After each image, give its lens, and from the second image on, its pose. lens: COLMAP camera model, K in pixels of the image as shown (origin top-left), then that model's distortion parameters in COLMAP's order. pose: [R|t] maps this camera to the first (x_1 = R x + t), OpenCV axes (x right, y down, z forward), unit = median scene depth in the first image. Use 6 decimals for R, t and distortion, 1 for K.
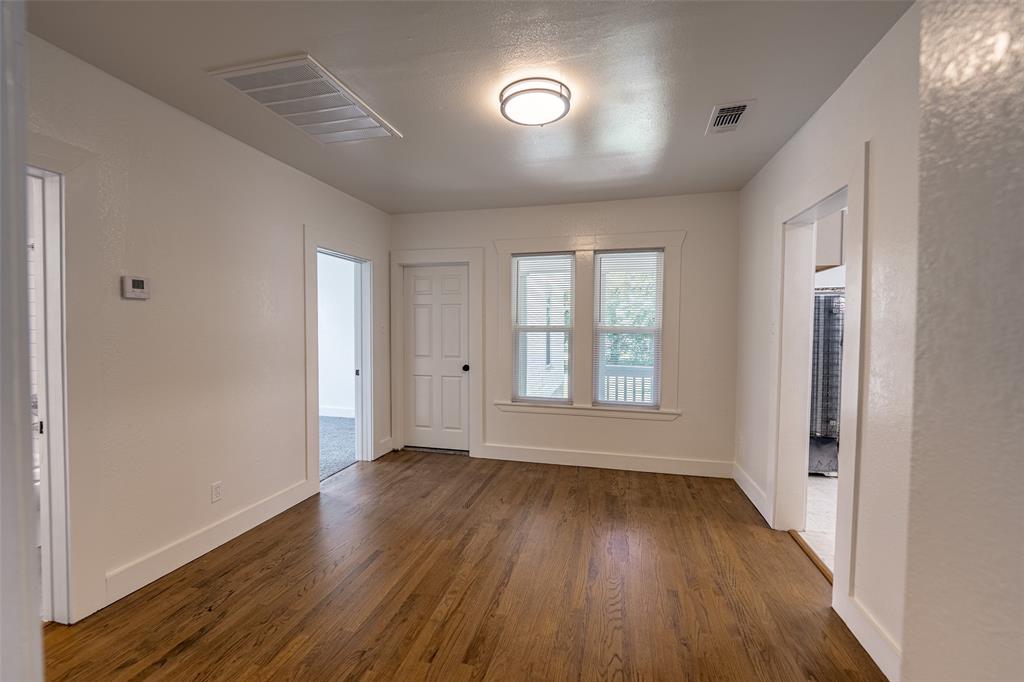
lens RADIAL K [[424.8, 0, 510.5], [0, 424.8, 343.3], [0, 0, 1]] dist [-0.002148, -0.000682]
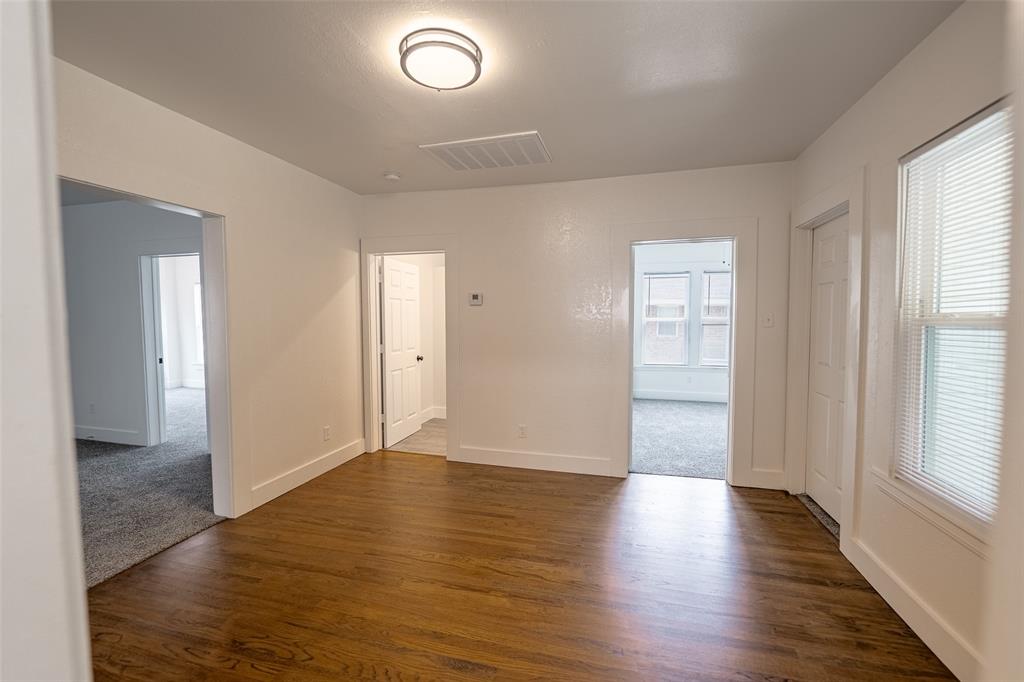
lens RADIAL K [[424.8, 0, 510.5], [0, 424.8, 343.3], [0, 0, 1]] dist [-0.002148, -0.000682]
pose [[-0.025184, 0.043446, -0.998738, 0.551044], [-0.028100, 0.998630, 0.044150, -0.019442], [0.999288, 0.029176, -0.023929, 0.682884]]
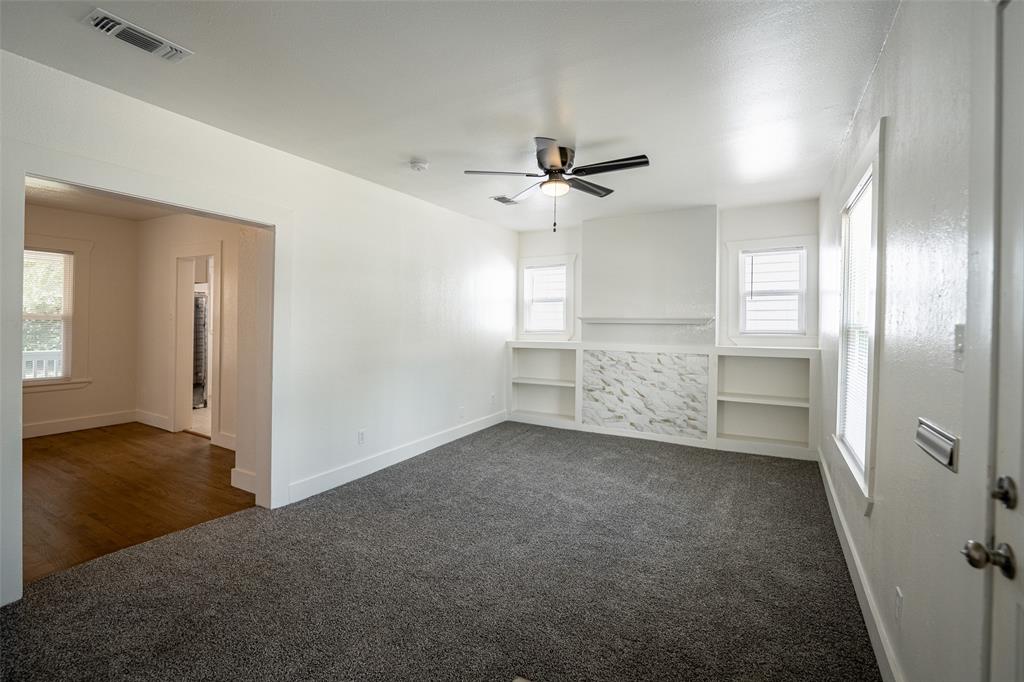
lens RADIAL K [[447.3, 0, 512.0], [0, 447.3, 341.0], [0, 0, 1]] dist [-0.003520, -0.000597]
pose [[0.282823, -0.035285, 0.958523, -0.557631], [0.016774, 0.999352, 0.031838, 0.022586], [-0.959025, 0.007074, 0.283232, -0.640890]]
